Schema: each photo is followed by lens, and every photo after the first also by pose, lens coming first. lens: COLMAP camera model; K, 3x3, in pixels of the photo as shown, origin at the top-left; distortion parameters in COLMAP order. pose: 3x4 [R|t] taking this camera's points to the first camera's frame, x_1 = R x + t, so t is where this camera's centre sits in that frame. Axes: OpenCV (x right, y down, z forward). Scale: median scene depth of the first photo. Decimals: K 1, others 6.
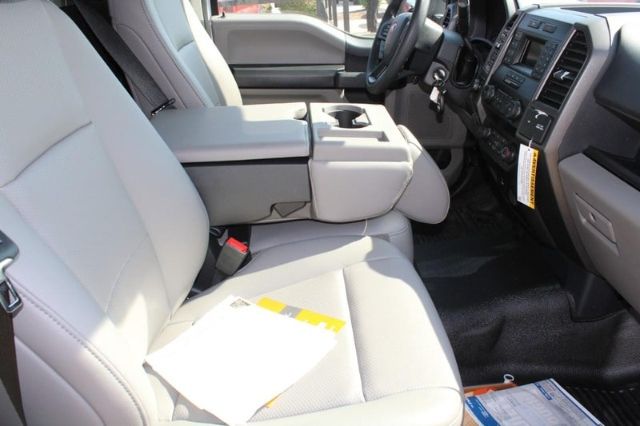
lens RADIAL K [[538.7, 0, 320.0], [0, 538.7, 213.0], [0, 0, 1]] dist [-0.173117, 0.169843]
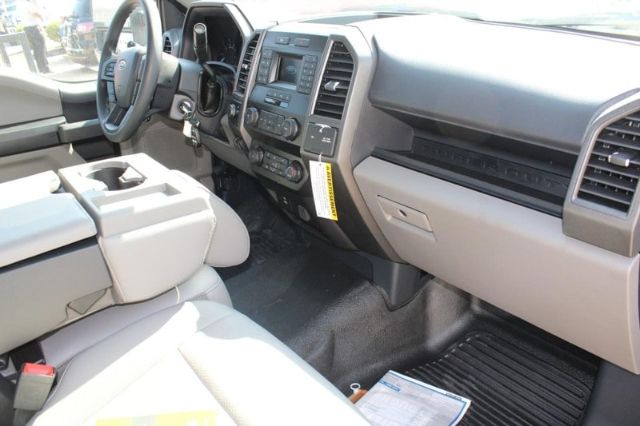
lens RADIAL K [[538.7, 0, 320.0], [0, 538.7, 213.0], [0, 0, 1]] dist [-0.173117, 0.169843]
pose [[0.830401, -0.263158, 0.491102, -0.109658], [0.282242, 0.958650, 0.036452, -0.062193], [-0.480388, 0.108340, 0.870339, 0.114732]]
